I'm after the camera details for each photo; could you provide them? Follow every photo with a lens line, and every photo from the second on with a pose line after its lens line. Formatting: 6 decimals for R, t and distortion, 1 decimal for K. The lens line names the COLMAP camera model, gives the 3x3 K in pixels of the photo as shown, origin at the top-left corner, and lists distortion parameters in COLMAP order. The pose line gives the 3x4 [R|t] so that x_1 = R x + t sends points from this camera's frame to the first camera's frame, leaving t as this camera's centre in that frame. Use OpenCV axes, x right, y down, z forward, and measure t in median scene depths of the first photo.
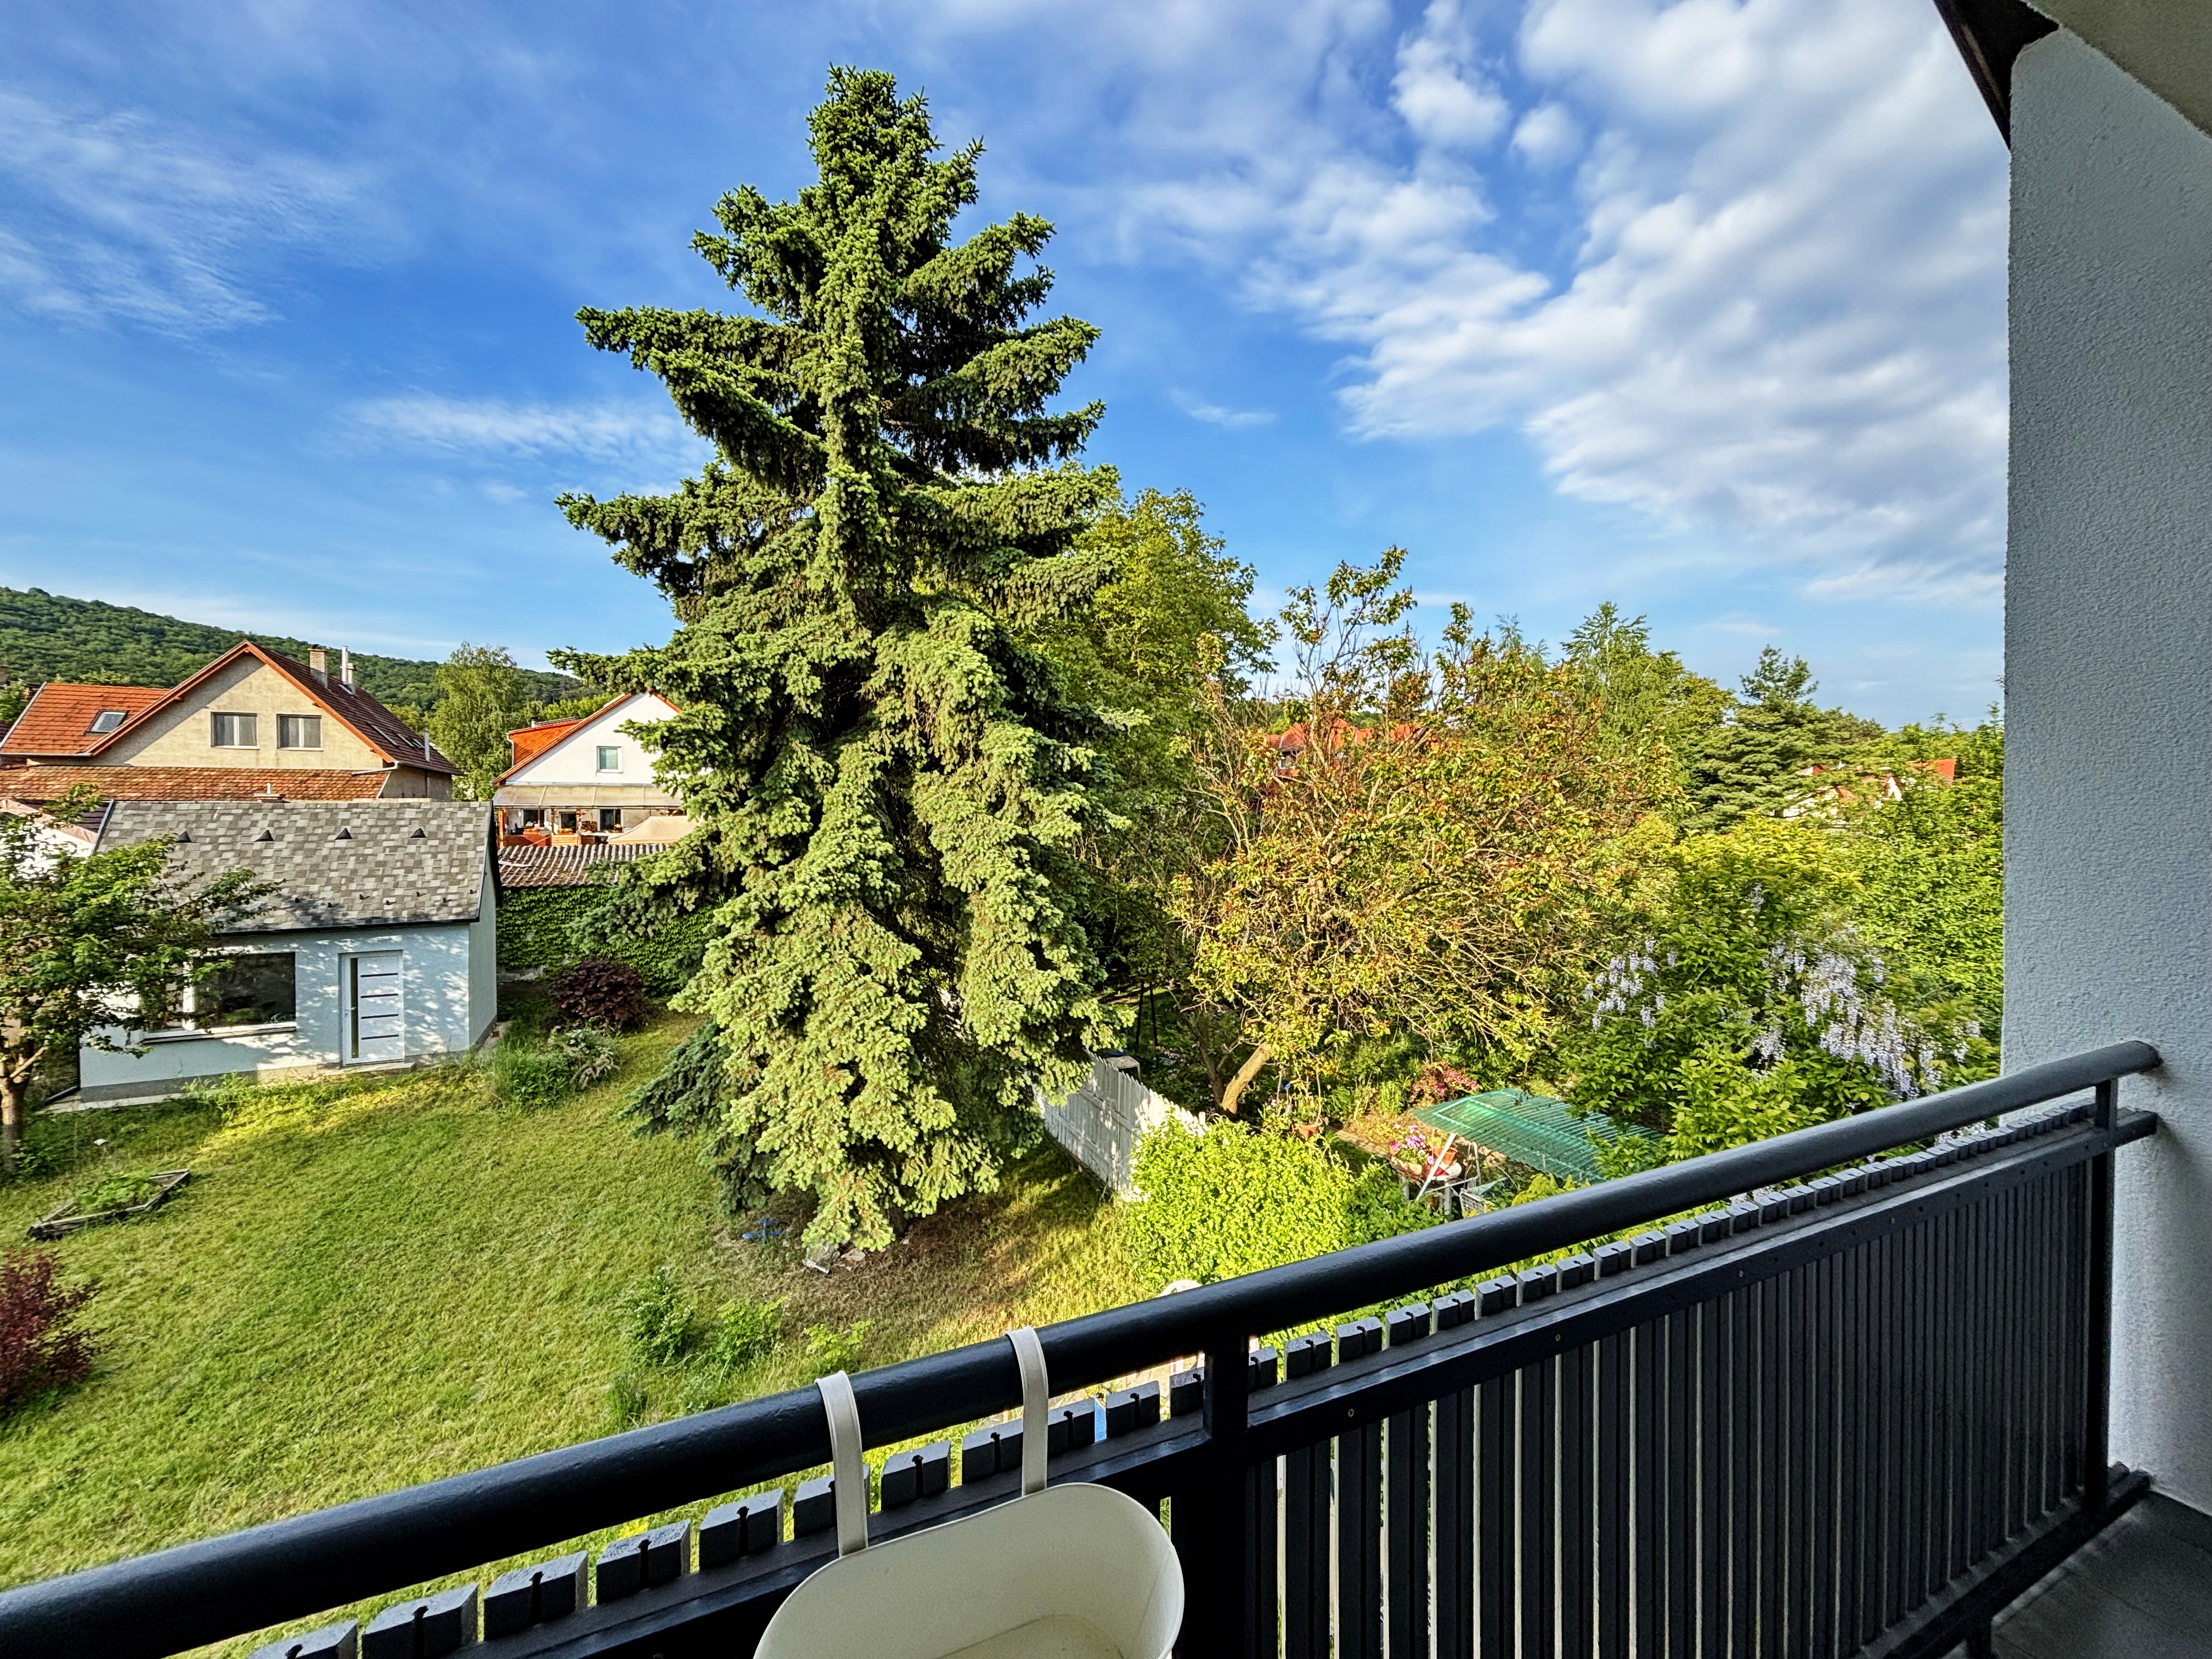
lens RADIAL K [[900.6, 0, 1120.0], [0, 900.6, 828.4], [0, 0, 1]] dist [-0.011751, -0.000210]
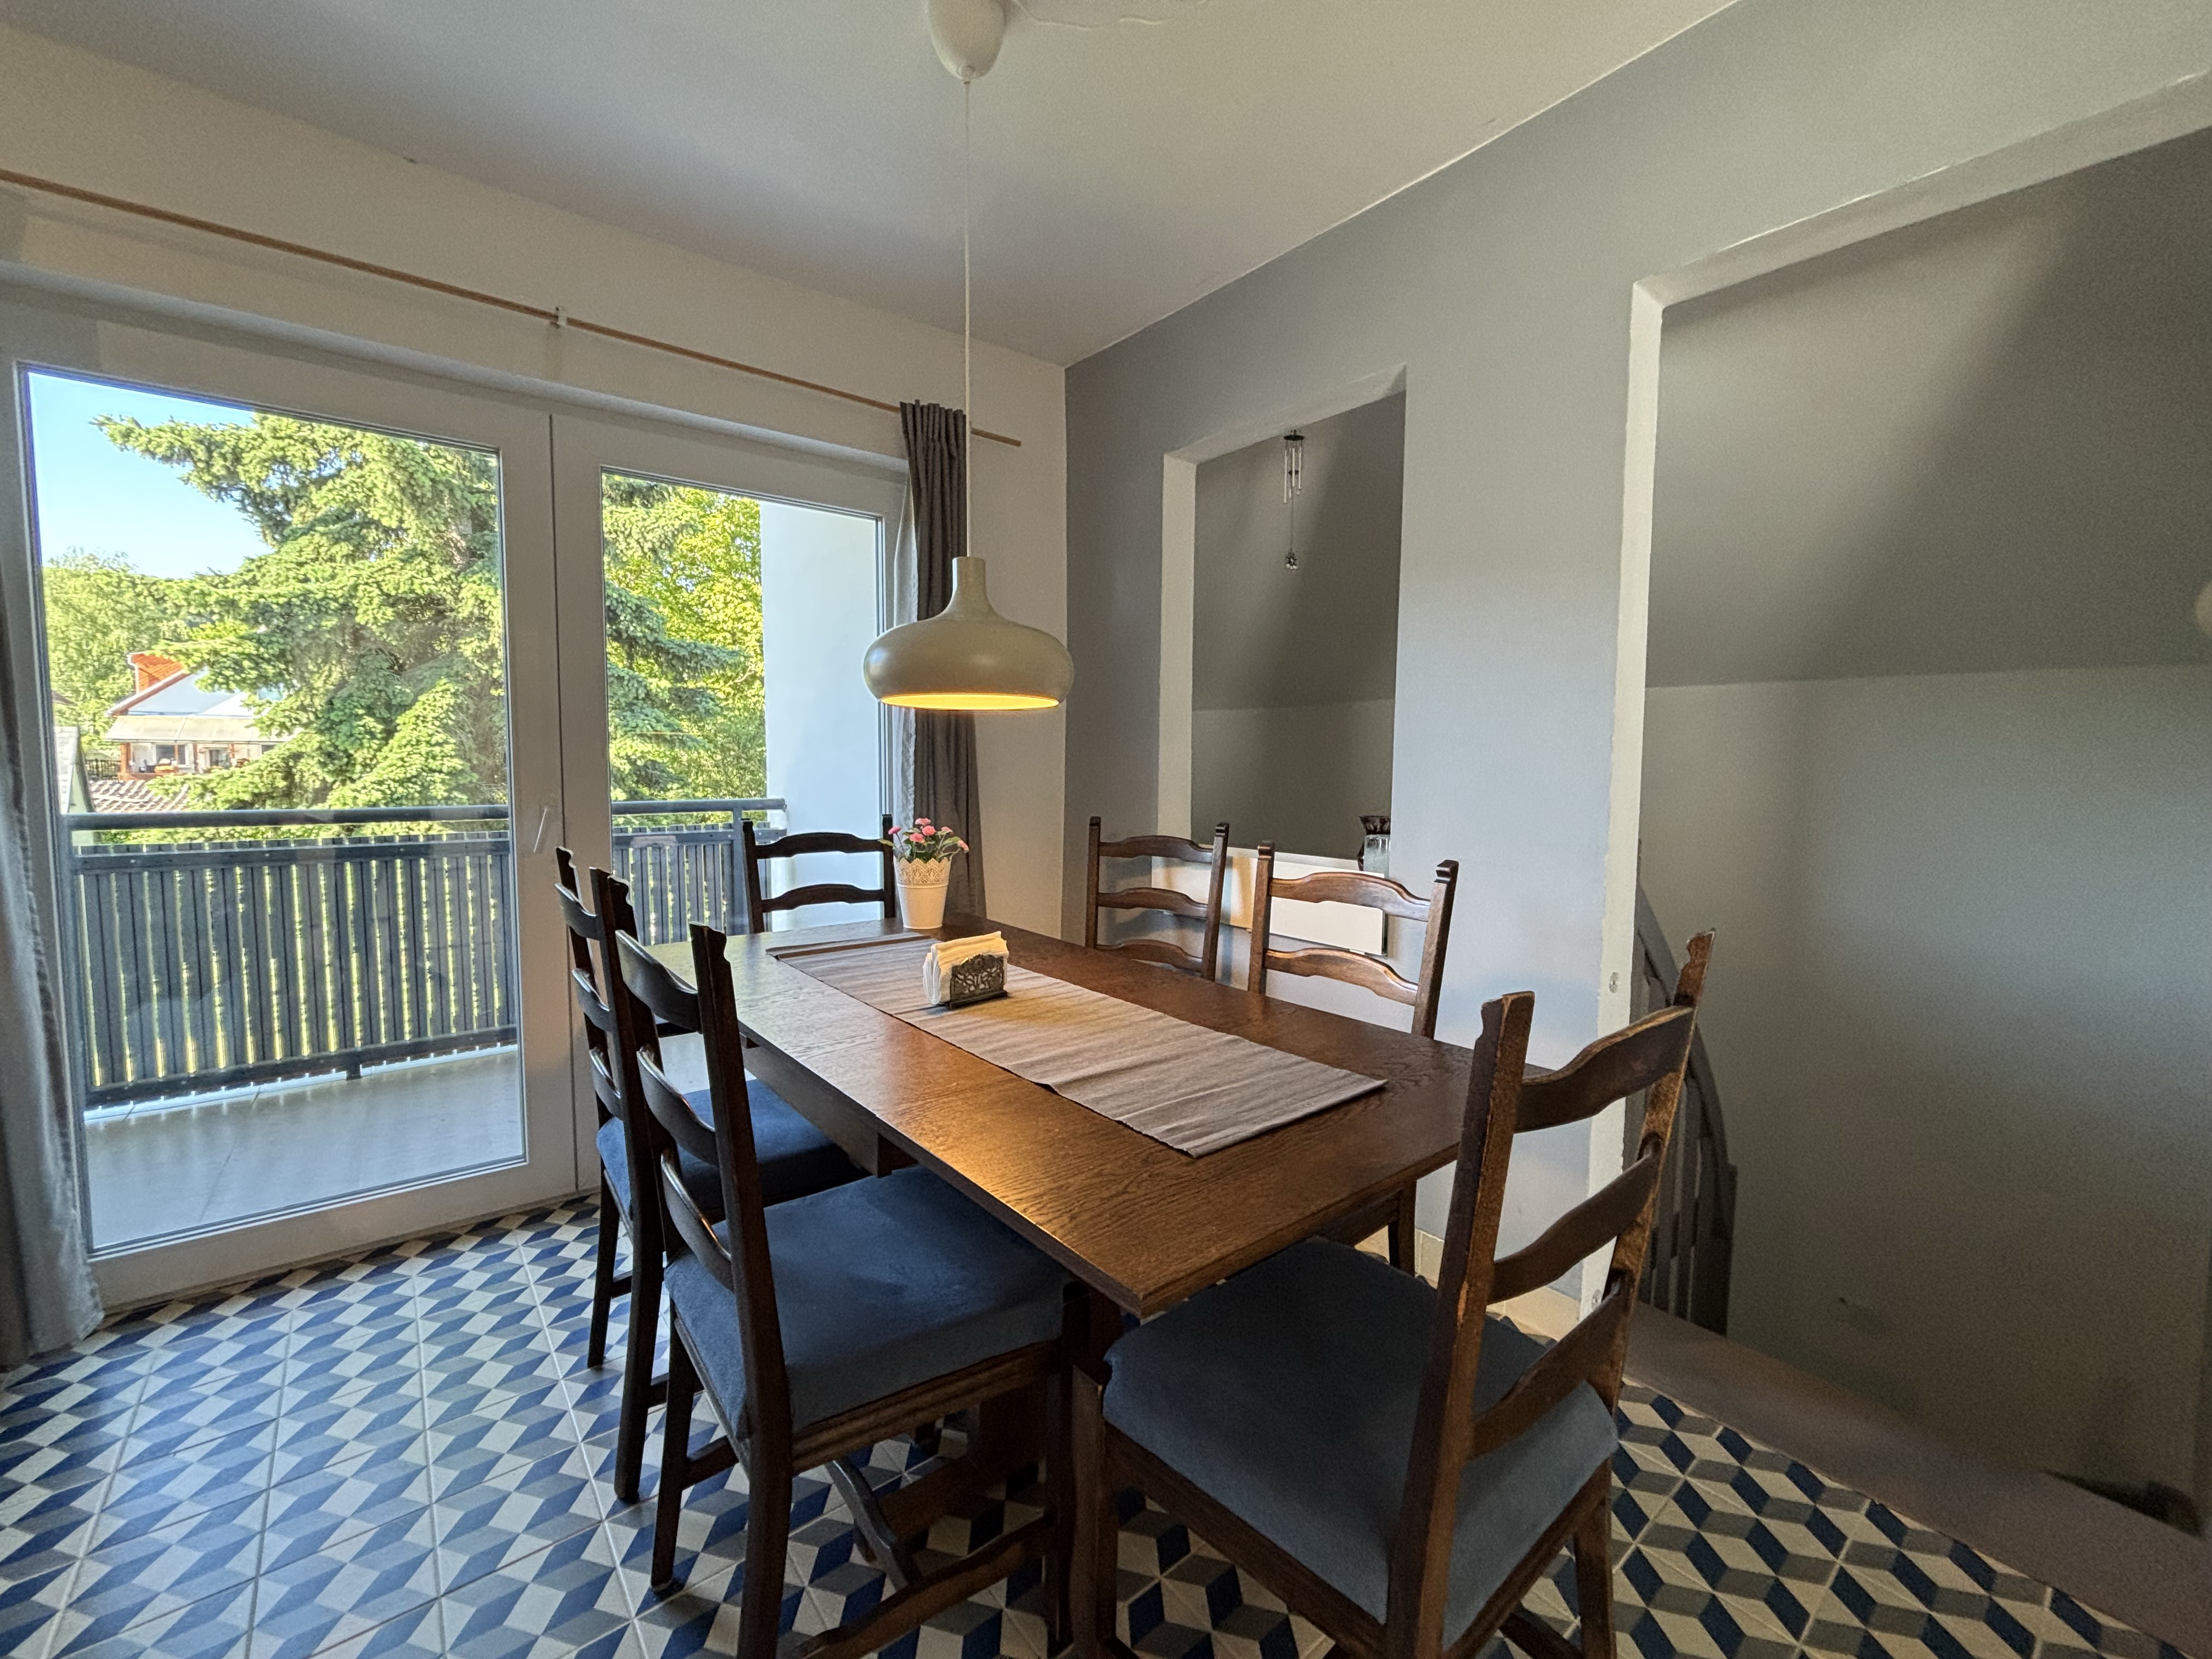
lens RADIAL K [[898.3, 0, 1106.0], [0, 898.3, 829.5], [0, 0, 1]] dist [-0.002579, -0.000117]
pose [[0.978148, -0.006082, 0.207820, 0.275039], [-0.006010, 0.998327, 0.057506, 0.031278], [-0.207822, -0.057498, 0.976475, -0.252303]]
